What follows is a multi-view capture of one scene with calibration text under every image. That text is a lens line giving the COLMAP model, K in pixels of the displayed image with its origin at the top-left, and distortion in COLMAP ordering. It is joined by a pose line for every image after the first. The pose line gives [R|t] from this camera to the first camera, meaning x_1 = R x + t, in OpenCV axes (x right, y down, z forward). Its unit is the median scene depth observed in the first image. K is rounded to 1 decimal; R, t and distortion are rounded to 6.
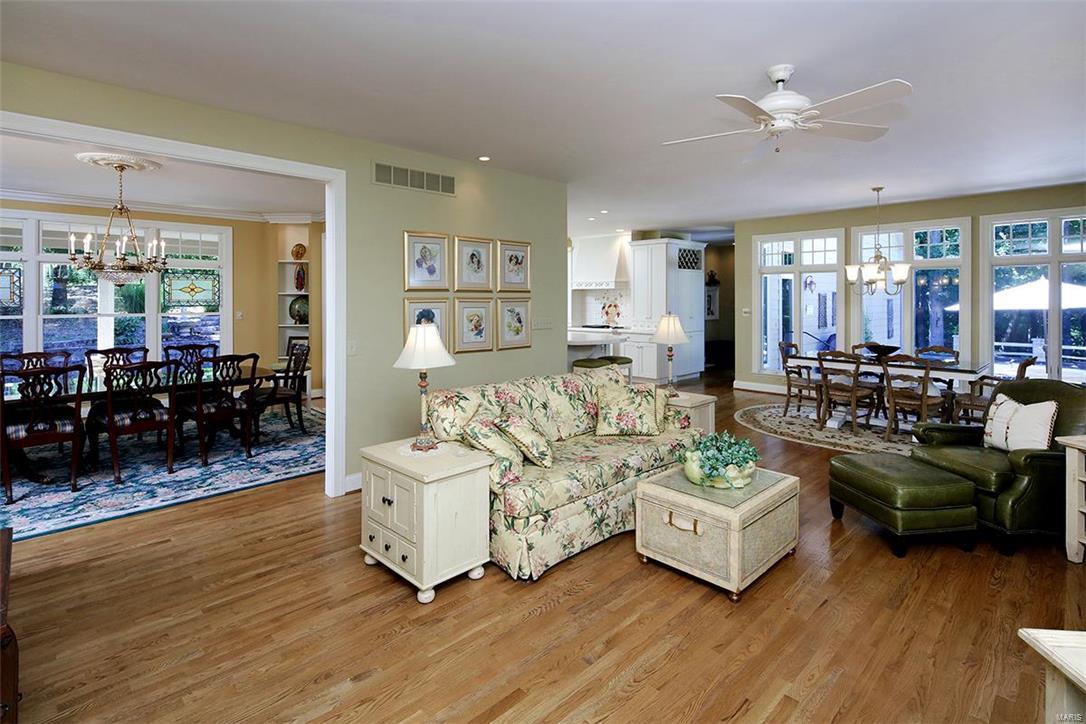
lens RADIAL K [[516.6, 0, 566.5], [0, 516.6, 299.6], [0, 0, 1]] dist [-0.000710, -0.000314]
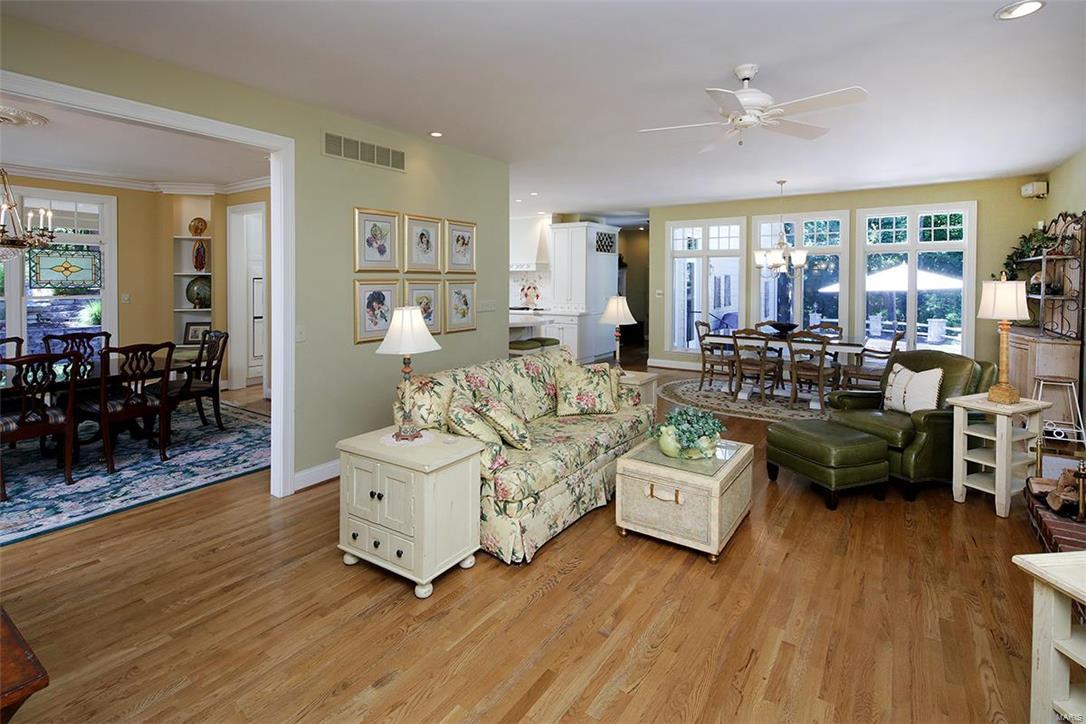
lens RADIAL K [[517.7, 0, 547.1], [0, 517.7, 287.8], [0, 0, 1]] dist [0.000012, -0.001189]
pose [[0.980765, -0.000006, 0.195191, -0.167837], [-0.002385, 0.999925, 0.012016, 0.000216], [-0.195176, -0.012251, 0.980692, 0.014294]]
